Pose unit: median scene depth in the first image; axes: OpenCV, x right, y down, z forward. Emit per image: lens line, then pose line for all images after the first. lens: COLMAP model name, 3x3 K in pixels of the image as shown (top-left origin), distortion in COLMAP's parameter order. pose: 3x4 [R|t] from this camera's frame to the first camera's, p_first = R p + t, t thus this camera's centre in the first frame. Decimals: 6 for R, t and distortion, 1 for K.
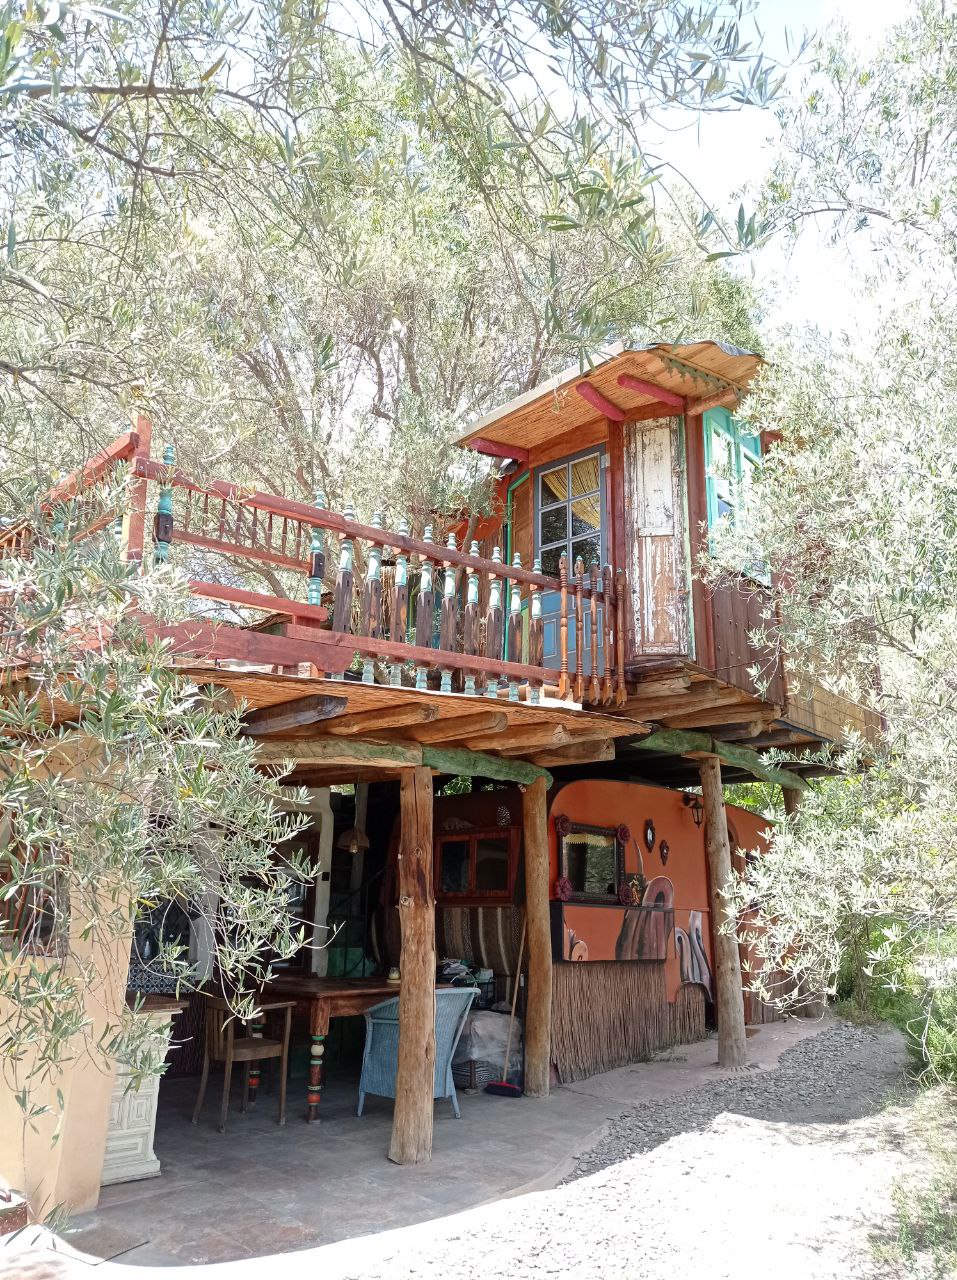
lens RADIAL K [[918.4, 0, 478.5], [0, 918.4, 640.0], [0, 0, 1]] dist [0.007119, 0.002212]
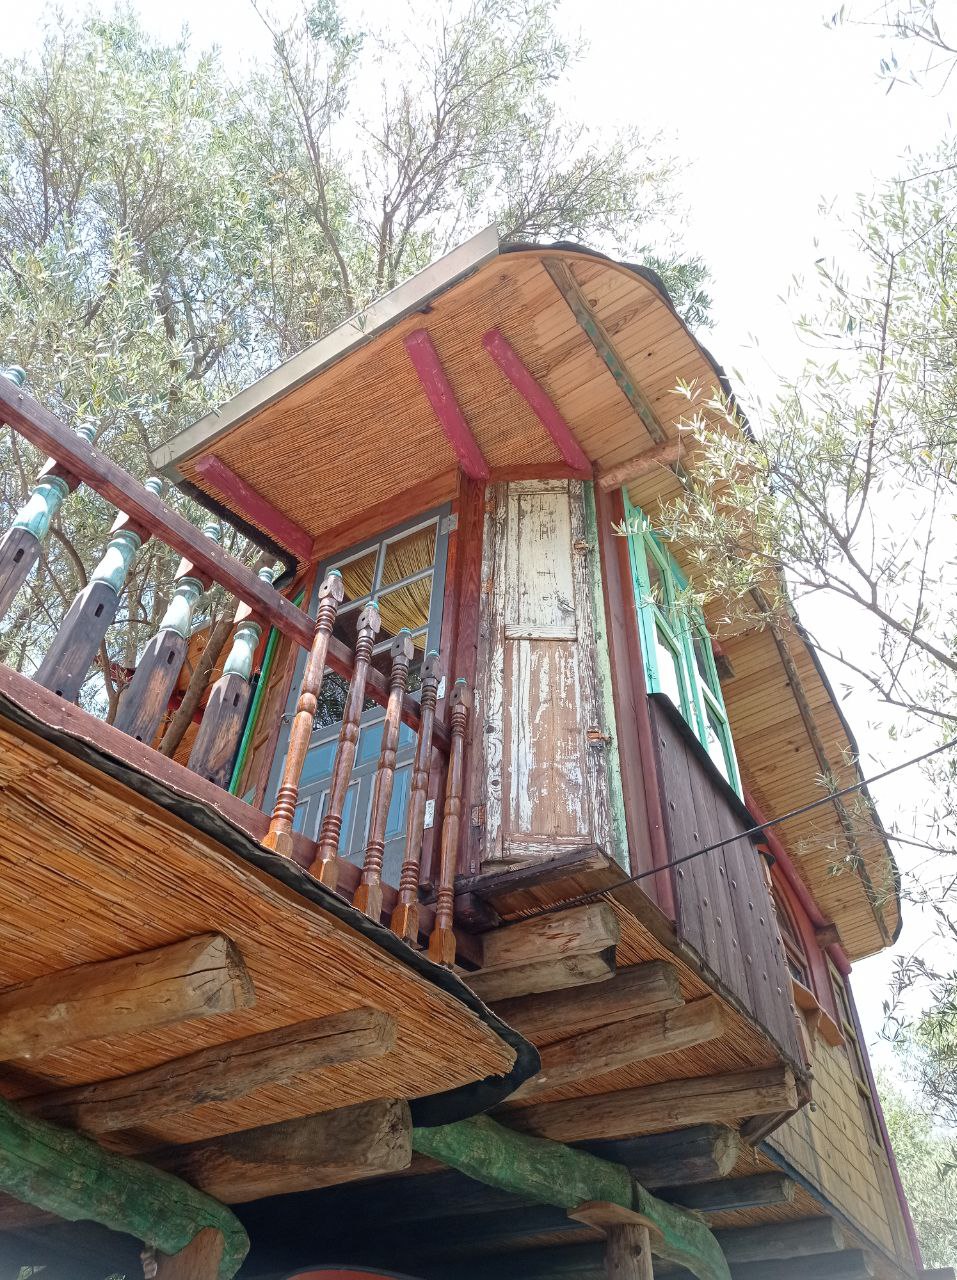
lens RADIAL K [[918.4, 0, 478.5], [0, 918.4, 640.0], [0, 0, 1]] dist [0.007119, 0.002212]
pose [[0.983306, 0.136476, 0.120349, 0.104314], [-0.061542, 0.871862, -0.485870, 0.125506], [-0.171238, 0.470353, 0.865706, 0.594684]]
